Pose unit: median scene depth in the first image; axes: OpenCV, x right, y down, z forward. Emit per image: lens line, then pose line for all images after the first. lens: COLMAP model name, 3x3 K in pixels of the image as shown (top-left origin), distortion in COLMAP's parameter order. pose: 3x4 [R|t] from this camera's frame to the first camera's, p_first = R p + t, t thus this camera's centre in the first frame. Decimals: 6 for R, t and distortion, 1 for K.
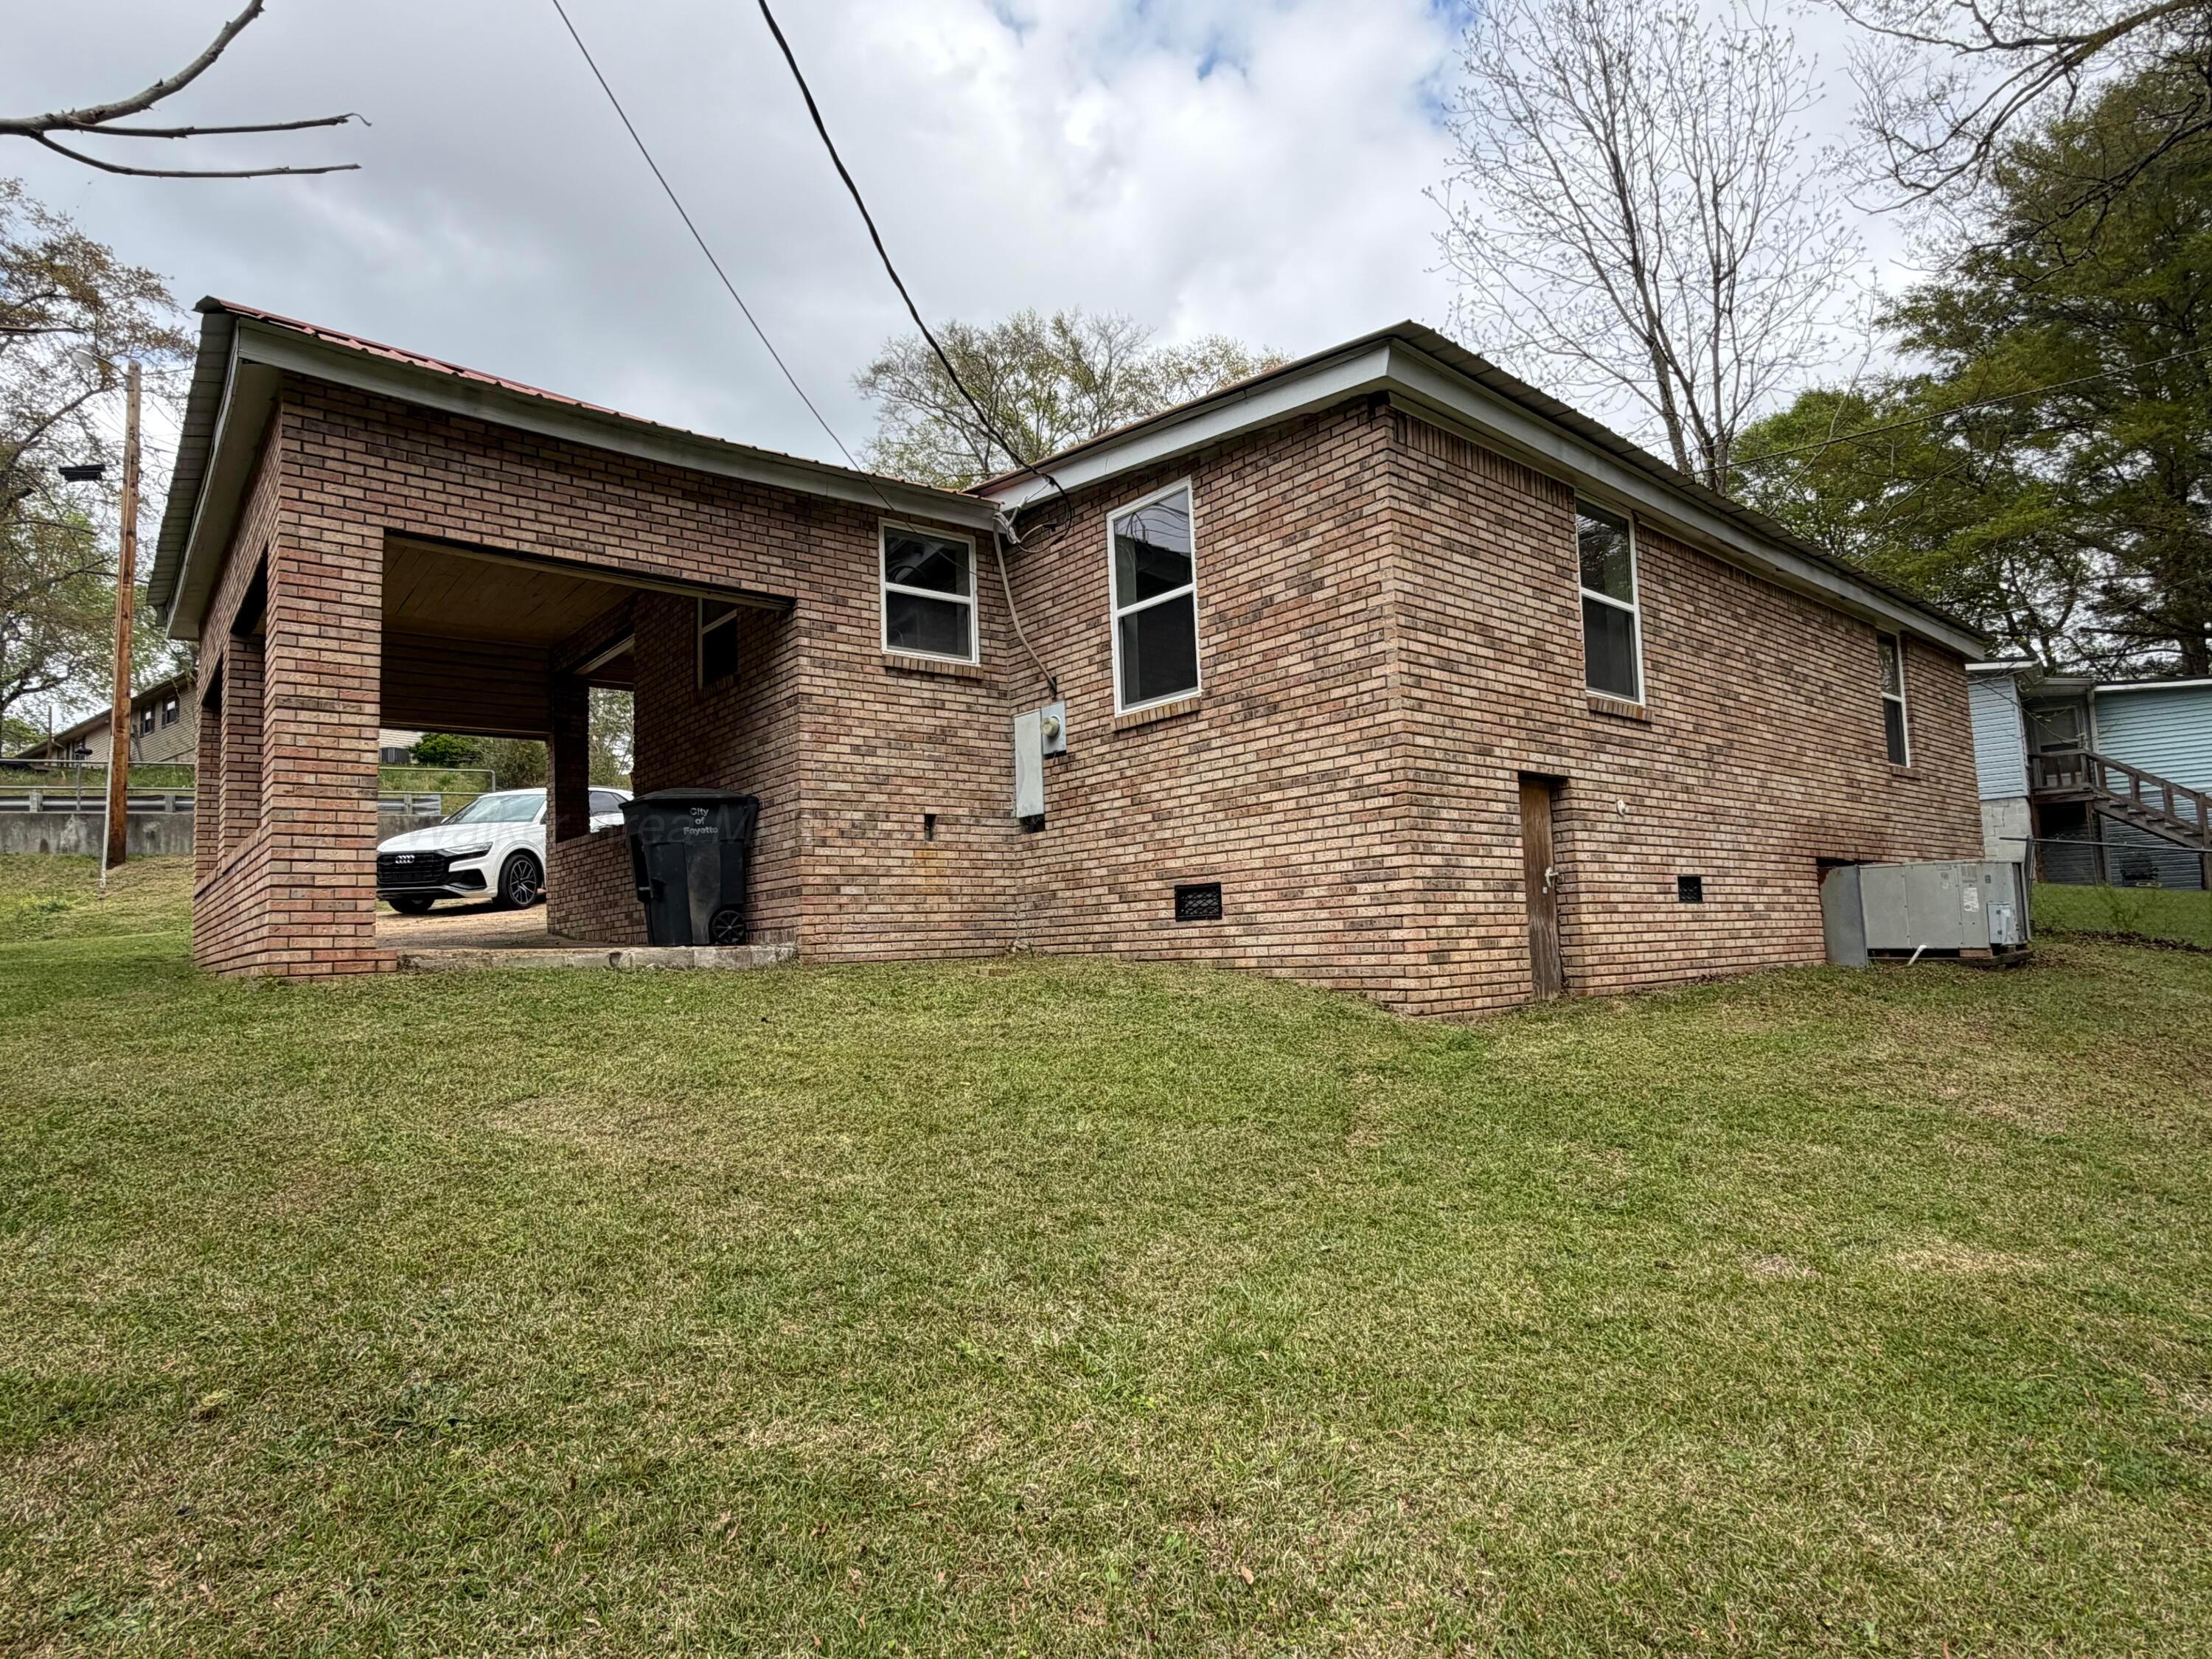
lens RADIAL K [[1175.9, 0, 1100.5], [0, 1175.9, 832.0], [0, 0, 1]] dist [-0.000175, 0.000174]
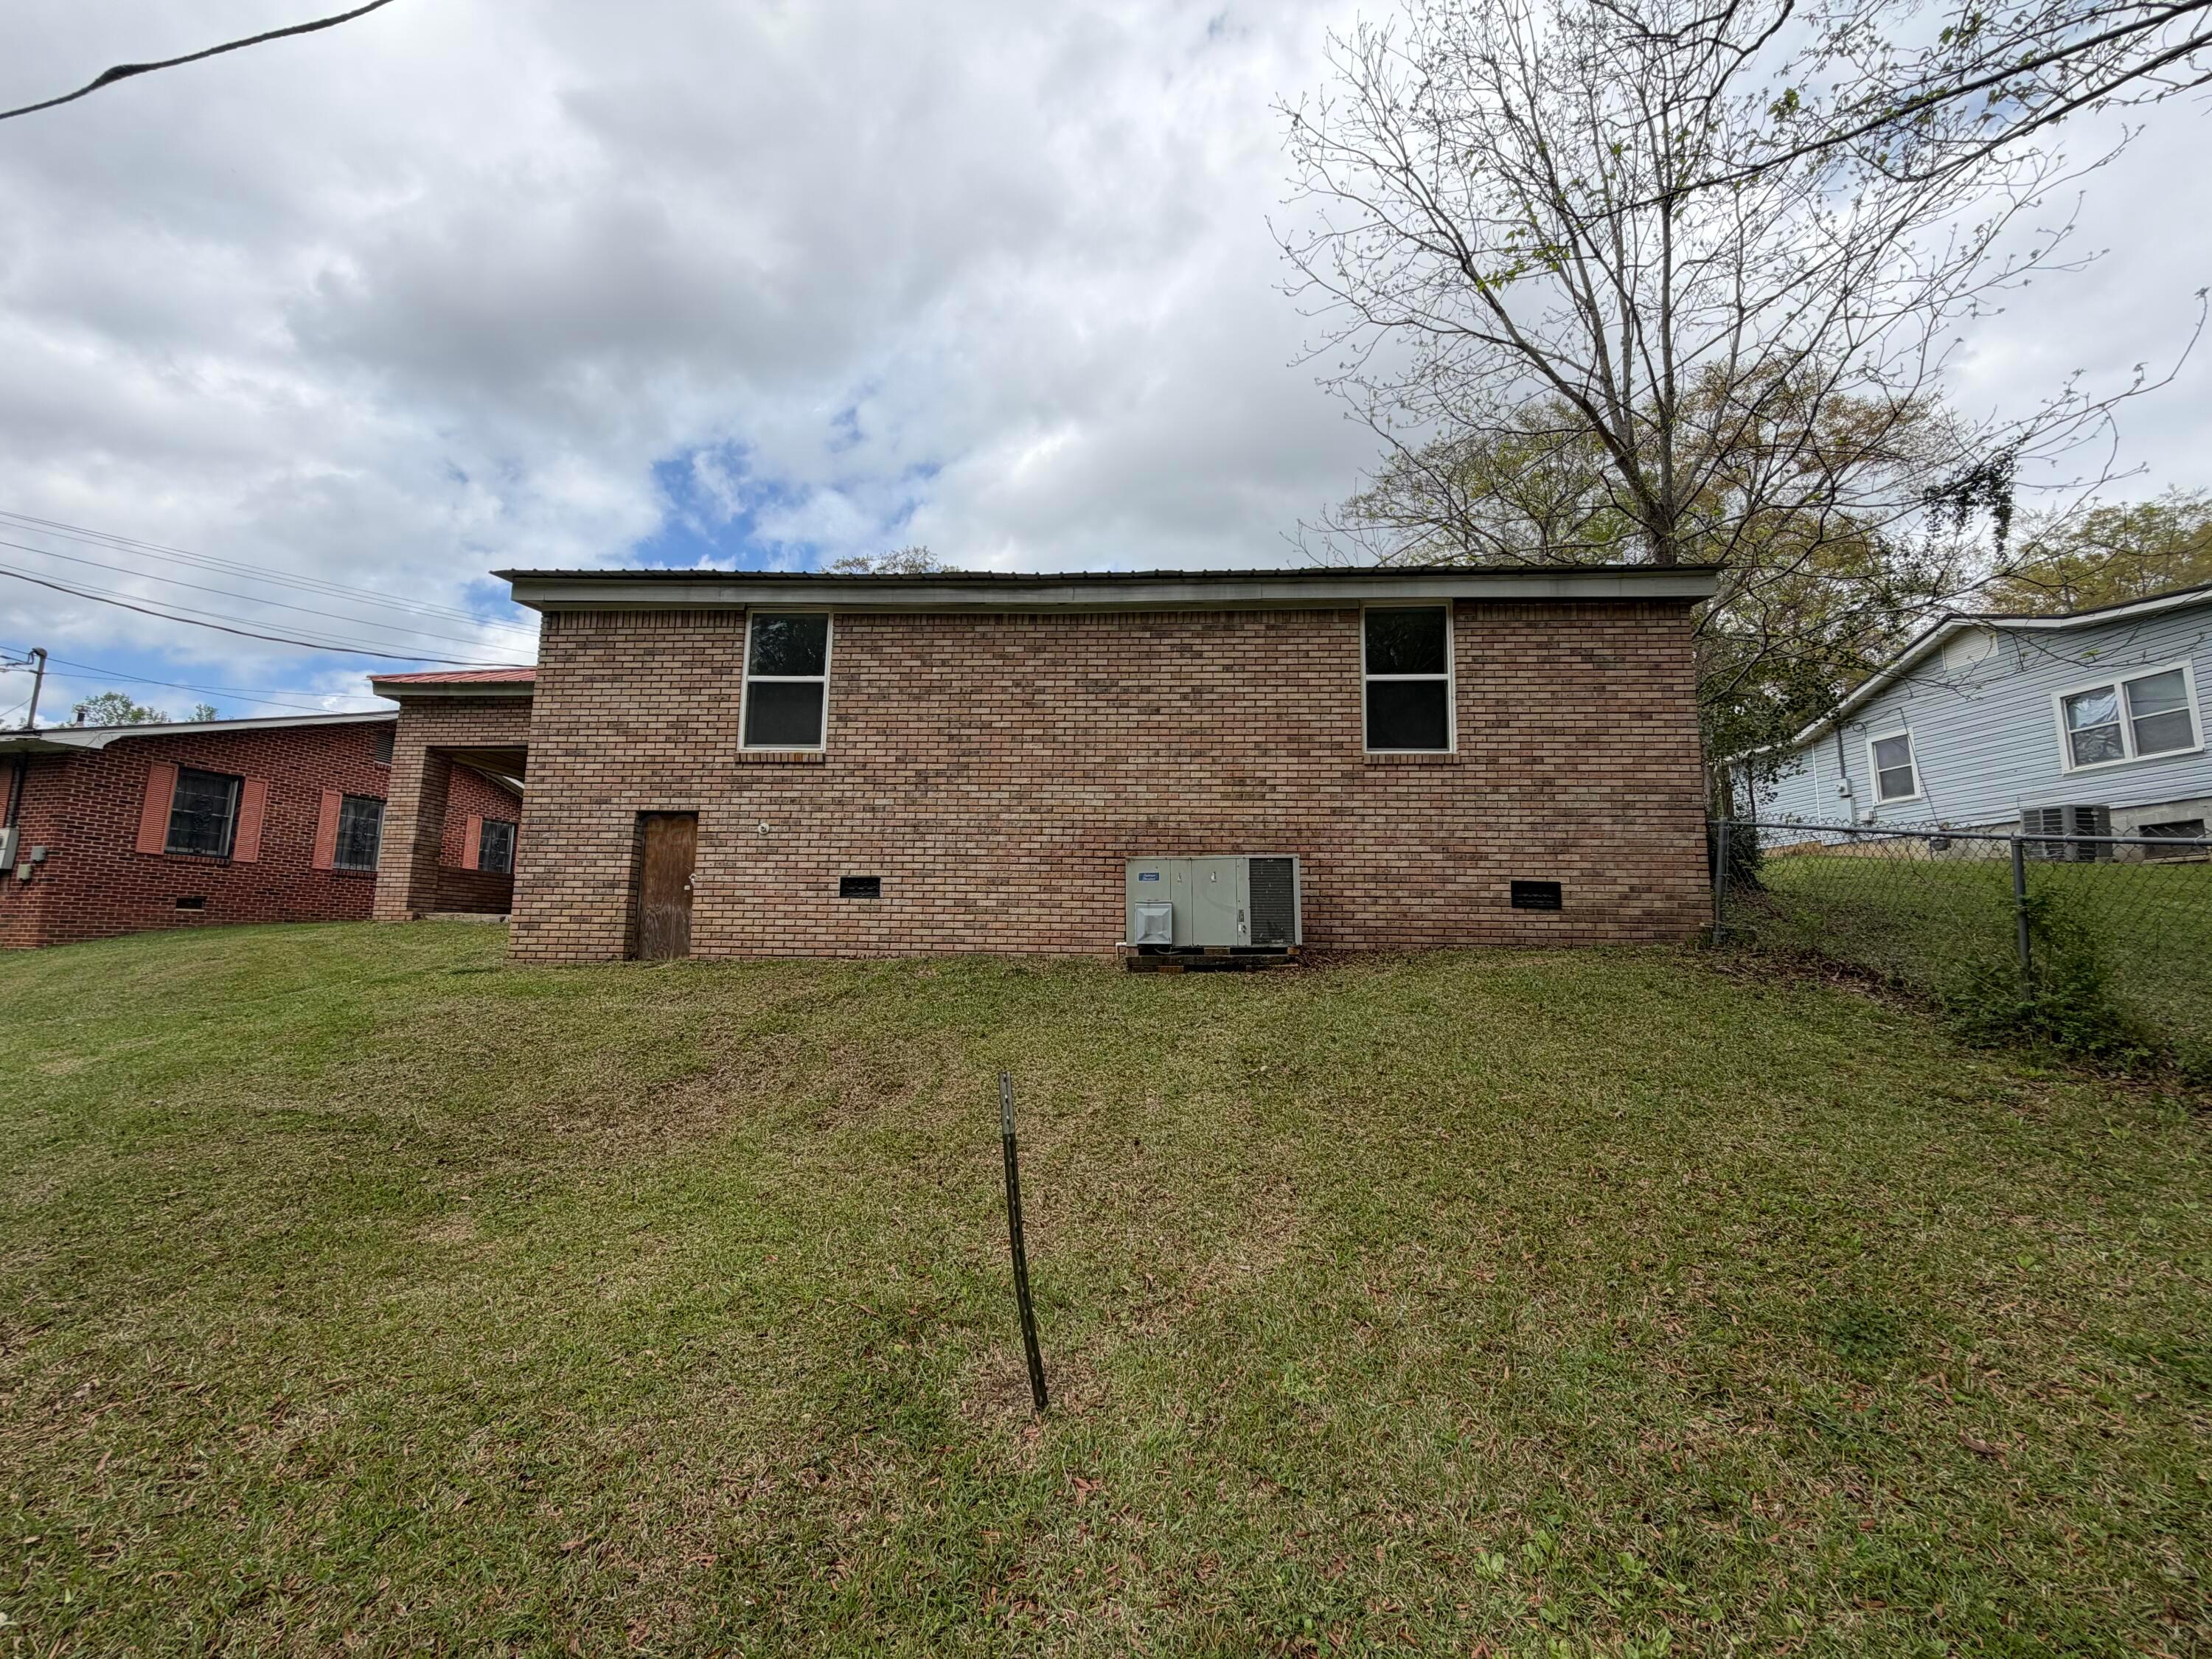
lens RADIAL K [[886.1, 0, 1099.3], [0, 886.1, 825.2], [0, 0, 1]] dist [0.002683, -0.000353]
pose [[0.732127, -0.050650, -0.679282, 1.596367], [0.031361, 0.998681, -0.040665, 0.033956], [0.680445, 0.008469, 0.732750, 0.550698]]
